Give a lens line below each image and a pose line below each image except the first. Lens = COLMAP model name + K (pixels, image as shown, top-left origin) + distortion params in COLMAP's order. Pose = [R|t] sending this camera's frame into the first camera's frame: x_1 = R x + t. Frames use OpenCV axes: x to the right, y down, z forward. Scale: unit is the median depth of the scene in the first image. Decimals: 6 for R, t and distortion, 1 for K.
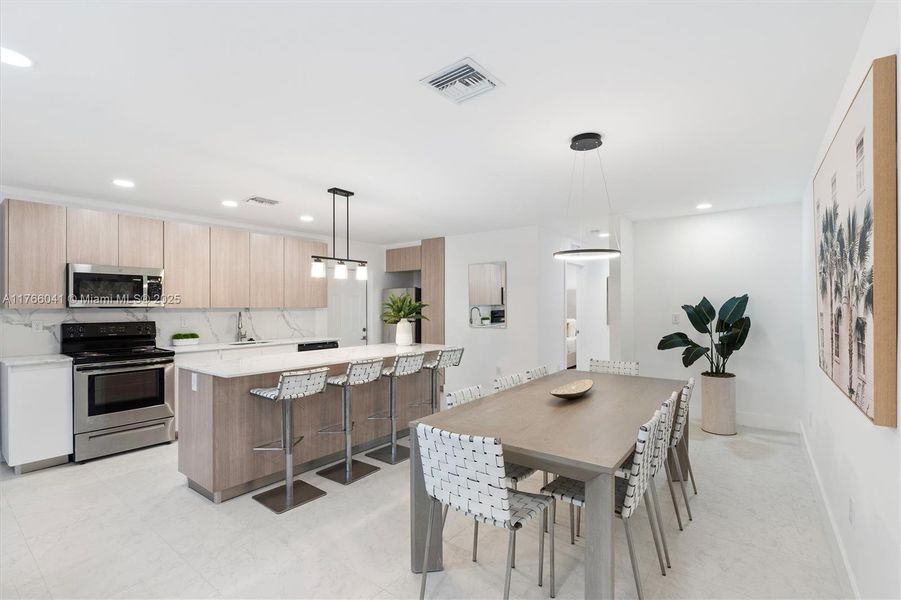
lens RADIAL K [[414.7, 0, 433.5], [0, 414.7, 304.3], [0, 0, 1]] dist [-0.008592, 0.003419]
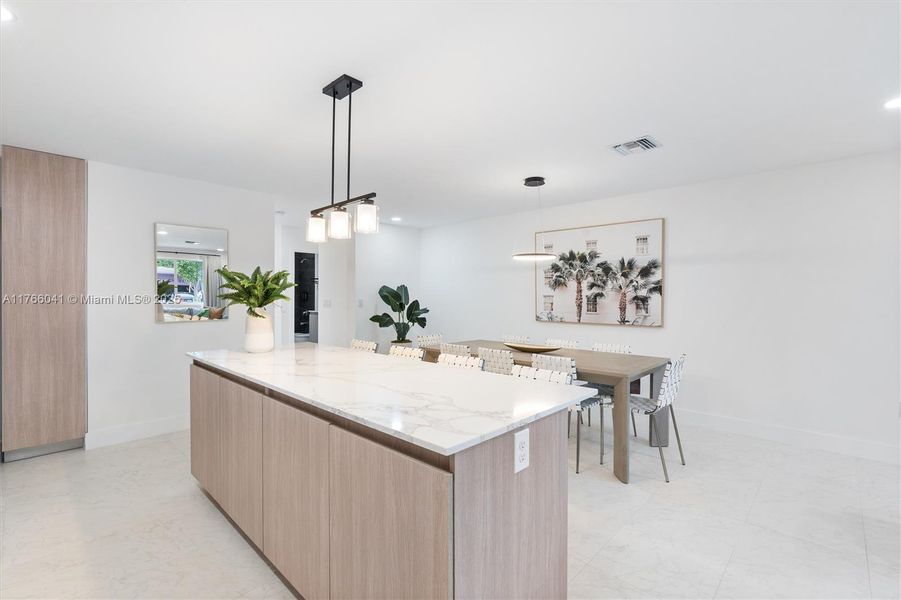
lens RADIAL K [[414.7, 0, 449.4], [0, 414.7, 299.9], [0, 0, 1]] dist [-0.008592, 0.003419]
pose [[0.103602, -0.007896, 0.994588, -0.754259], [-0.008932, 0.999921, 0.008869, 0.017698], [-0.994579, -0.009802, 0.103523, 0.748355]]
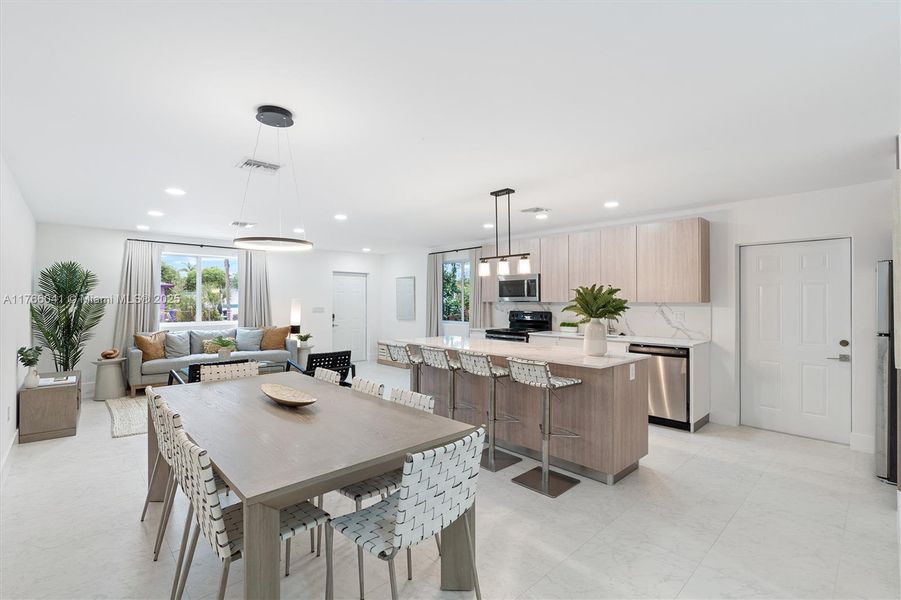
lens RADIAL K [[414.7, 0, 452.6], [0, 414.7, 300.3], [0, 0, 1]] dist [-0.008592, 0.003419]
pose [[-0.157199, 0.000961, -0.987566, 0.807299], [0.003781, 0.999993, 0.000371, 0.001937], [0.987560, -0.003675, -0.157202, 0.998957]]
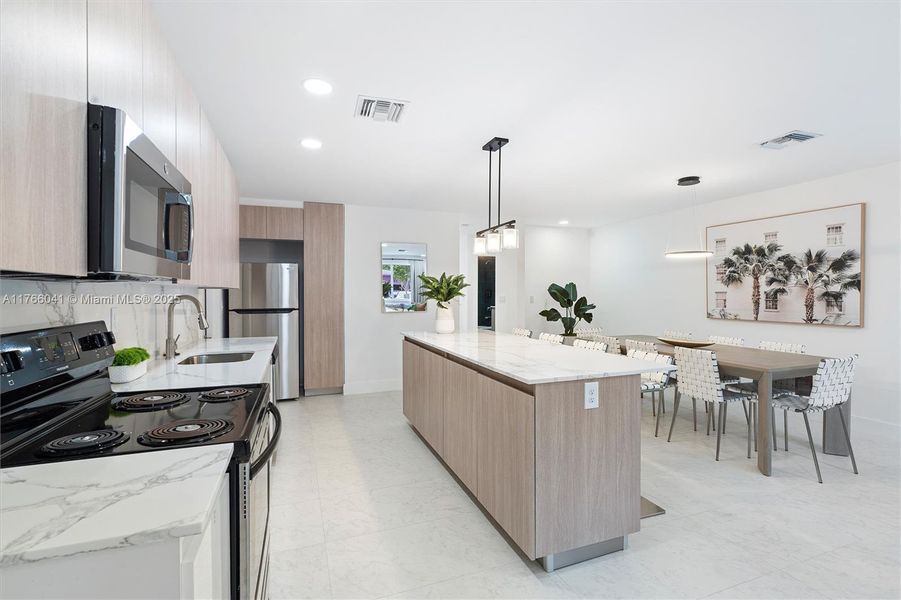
lens RADIAL K [[414.7, 0, 452.0], [0, 414.7, 299.9], [0, 0, 1]] dist [-0.008592, 0.003419]
pose [[0.517839, -0.013806, 0.855366, -0.917877], [-0.004286, 0.999815, 0.018733, 0.017100], [-0.855467, -0.013366, 0.517685, 0.622067]]
